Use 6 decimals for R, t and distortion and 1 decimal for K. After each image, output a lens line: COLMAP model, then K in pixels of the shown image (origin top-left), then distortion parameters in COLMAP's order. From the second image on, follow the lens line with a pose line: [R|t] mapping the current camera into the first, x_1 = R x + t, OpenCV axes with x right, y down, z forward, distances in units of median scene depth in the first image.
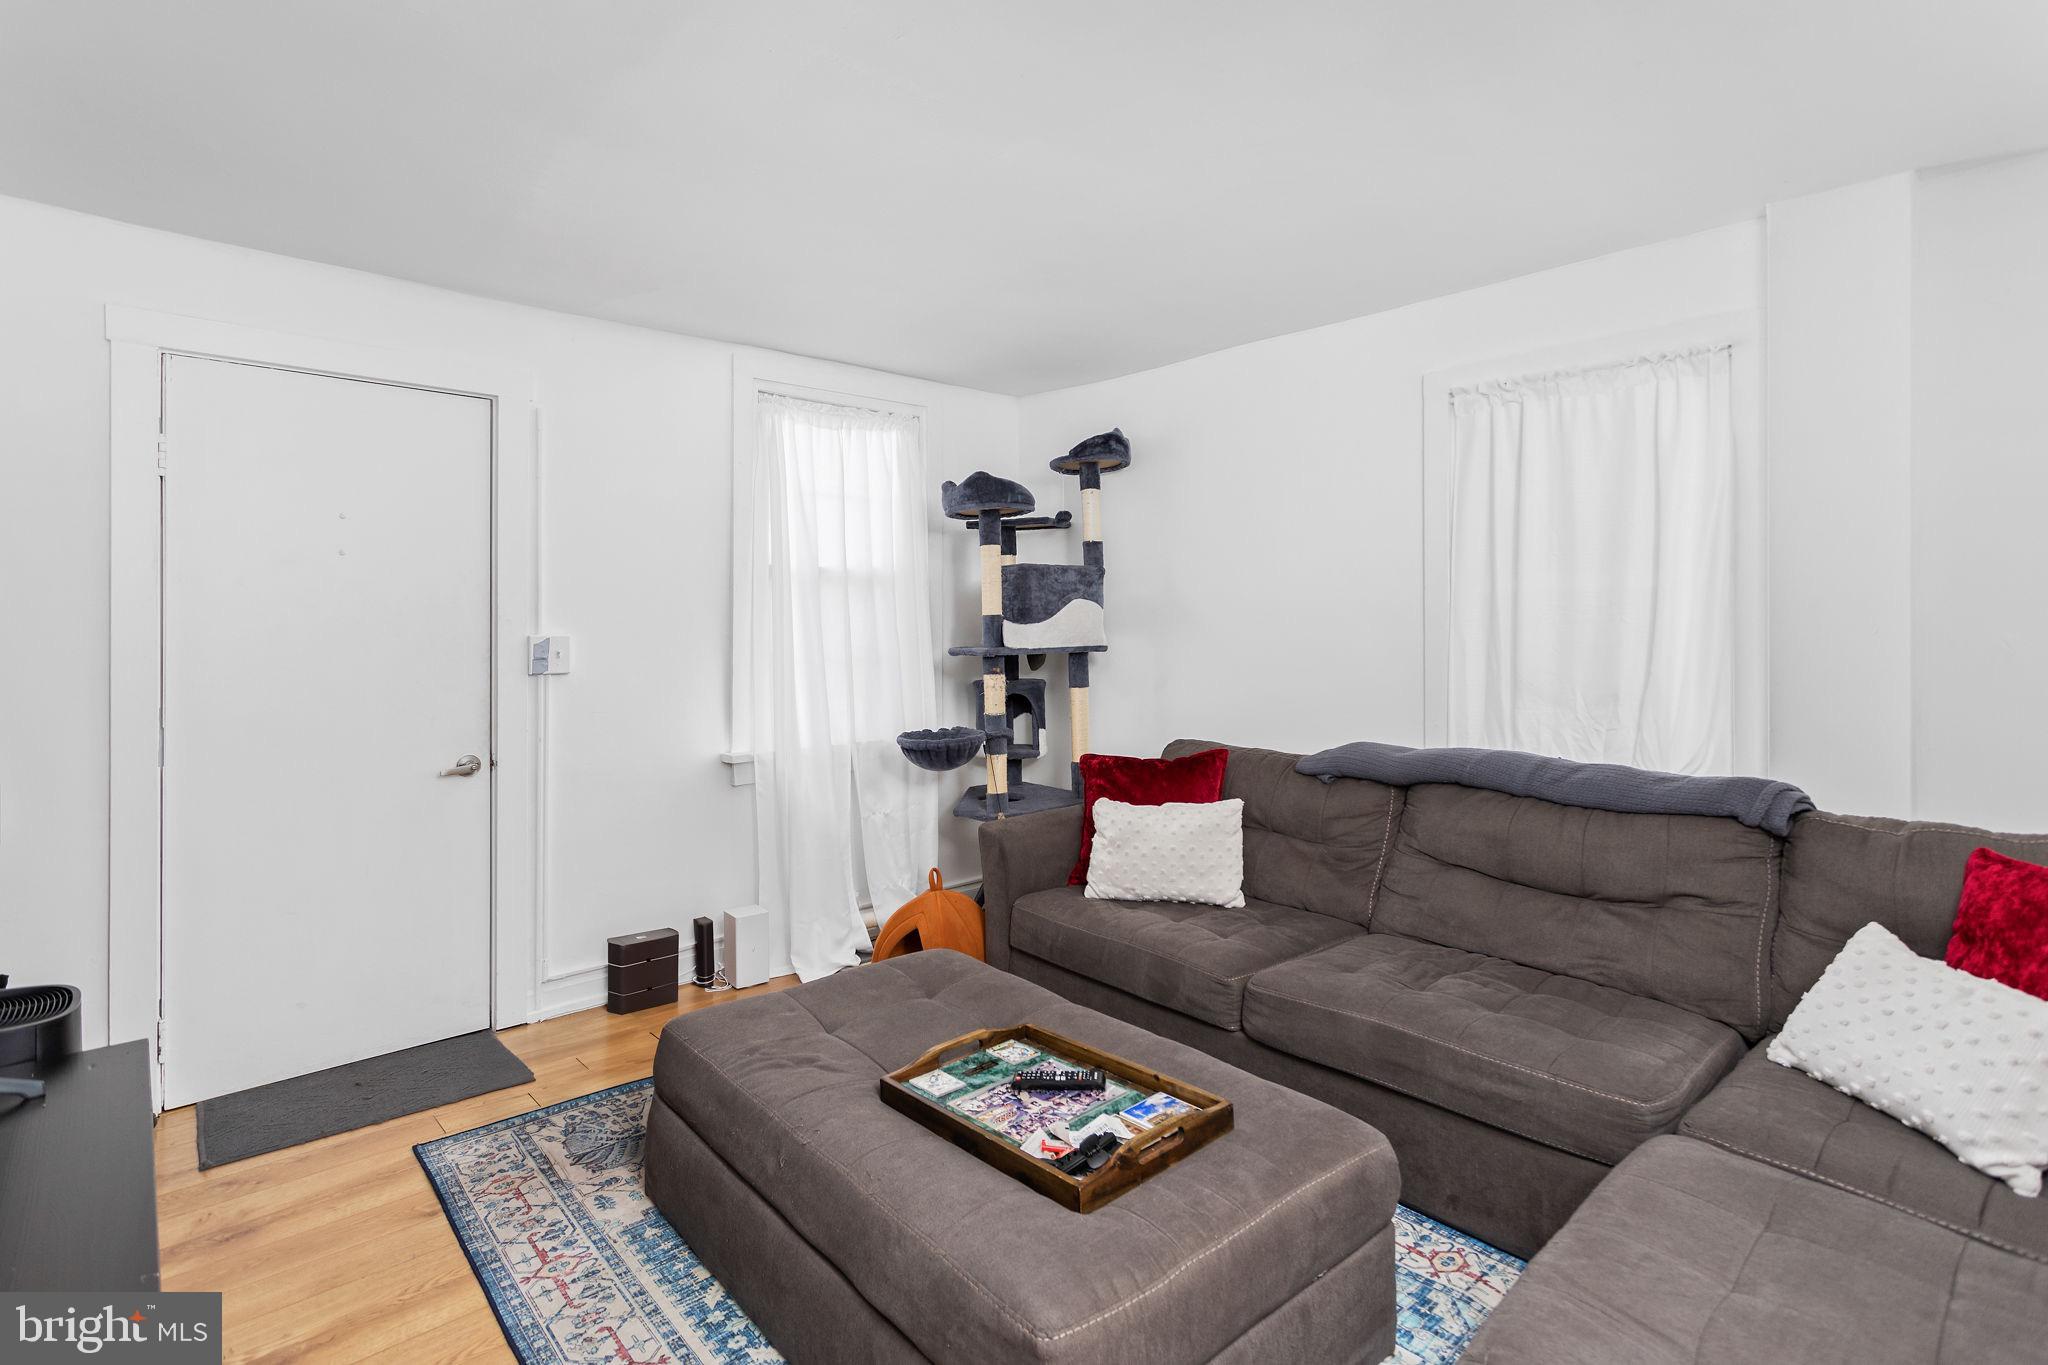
lens RADIAL K [[983.6, 0, 1017.5], [0, 983.6, 630.4], [0, 0, 1]] dist [0.003736, 0.000265]
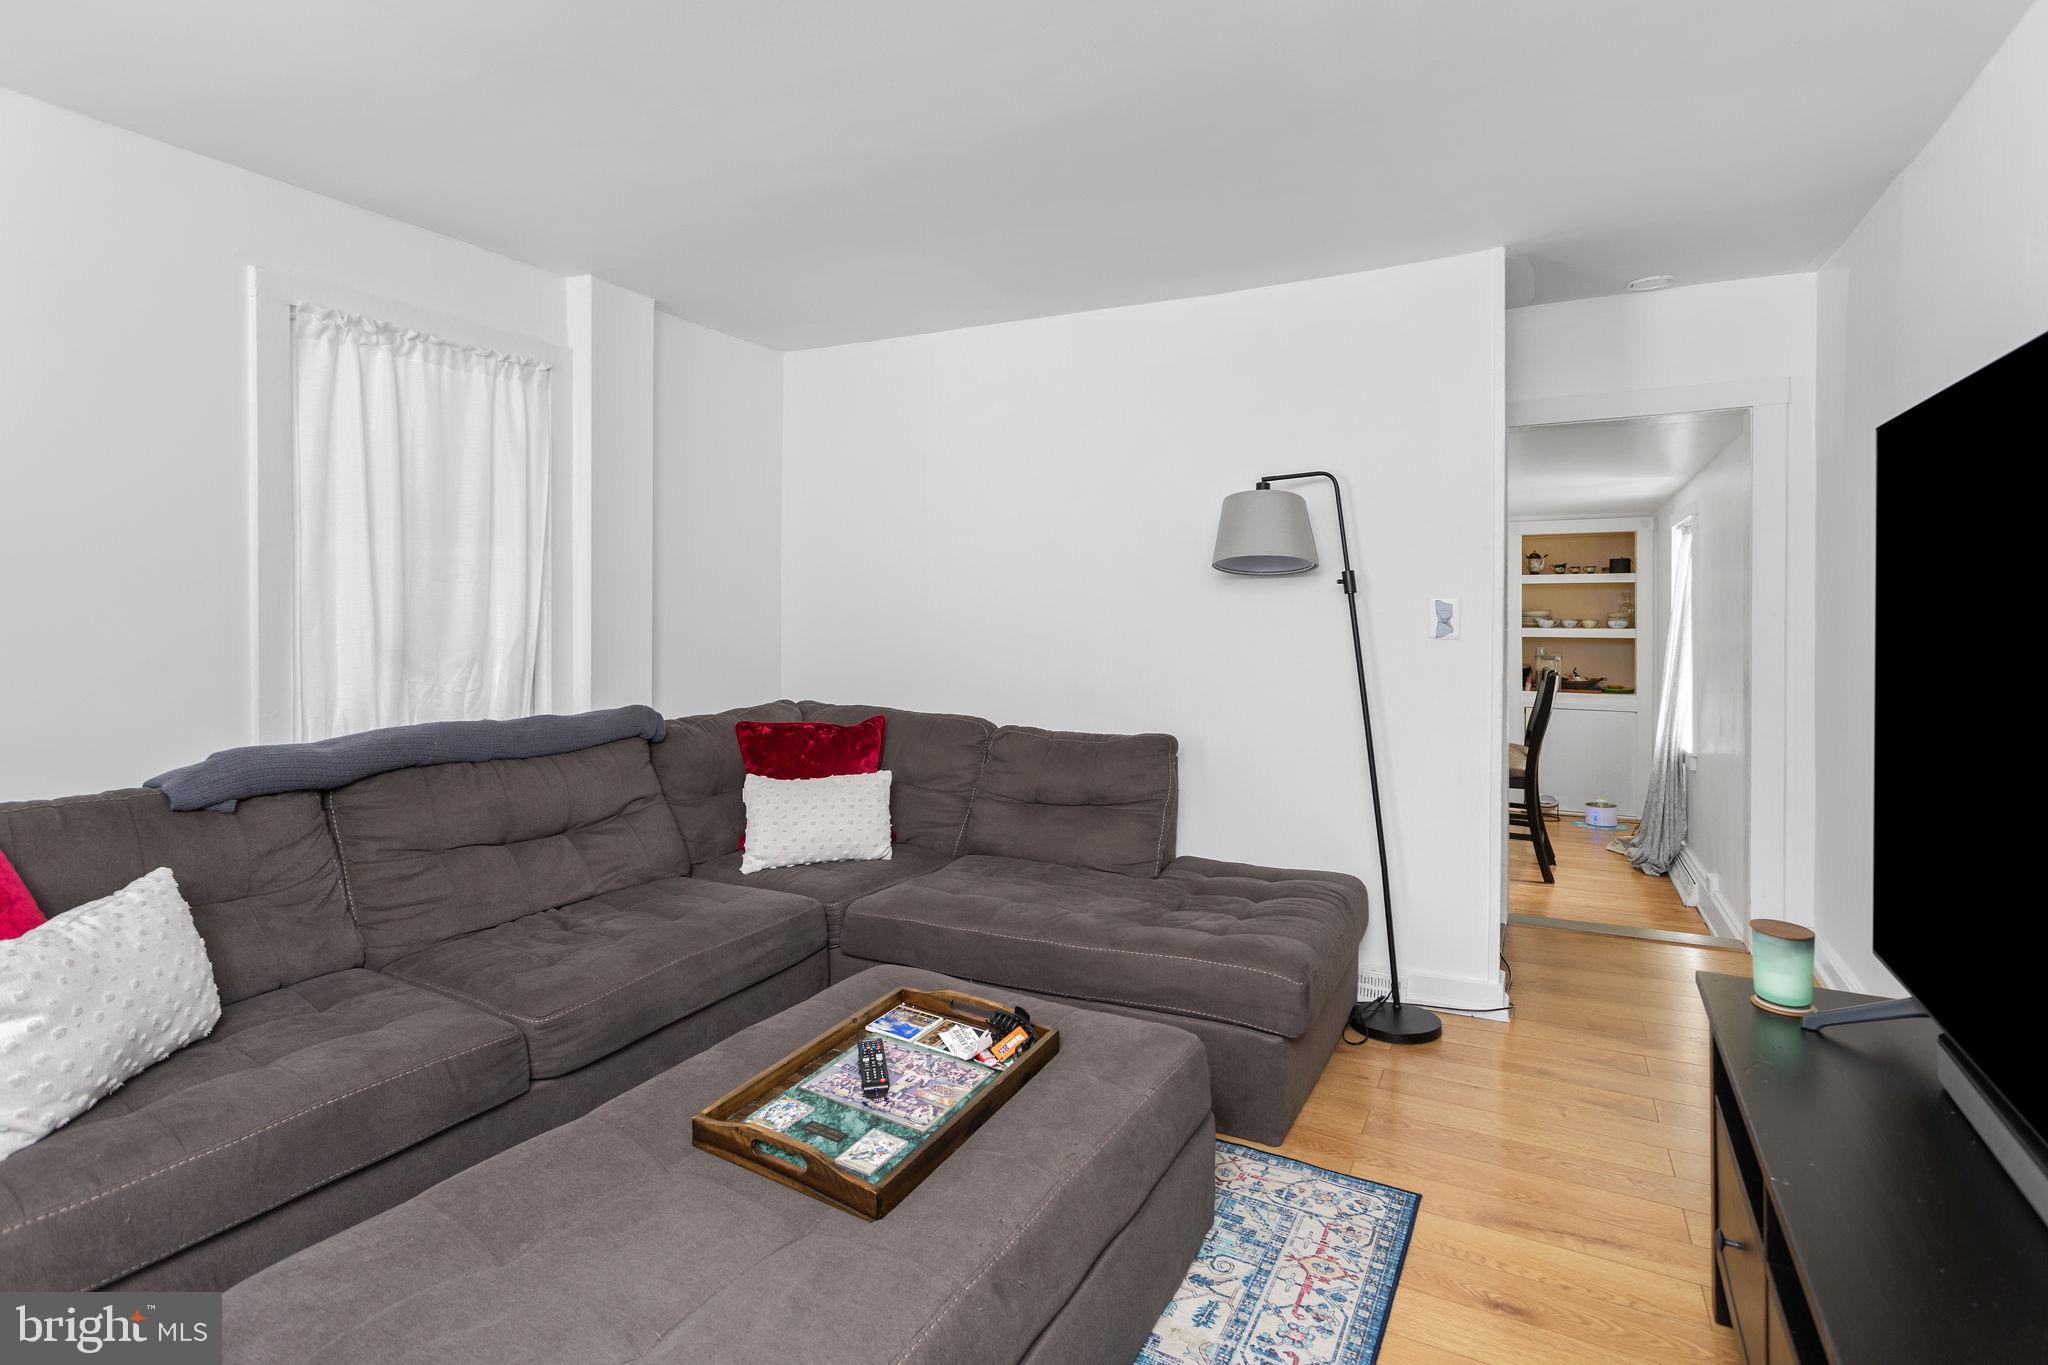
lens RADIAL K [[983.6, 0, 1017.5], [0, 983.6, 630.4], [0, 0, 1]] dist [0.003736, 0.000265]
pose [[-0.322639, -0.019740, 0.946316, -0.826913], [0.007191, 0.999703, 0.023306, 0.020624], [-0.946495, 0.014324, -0.322401, 1.090671]]
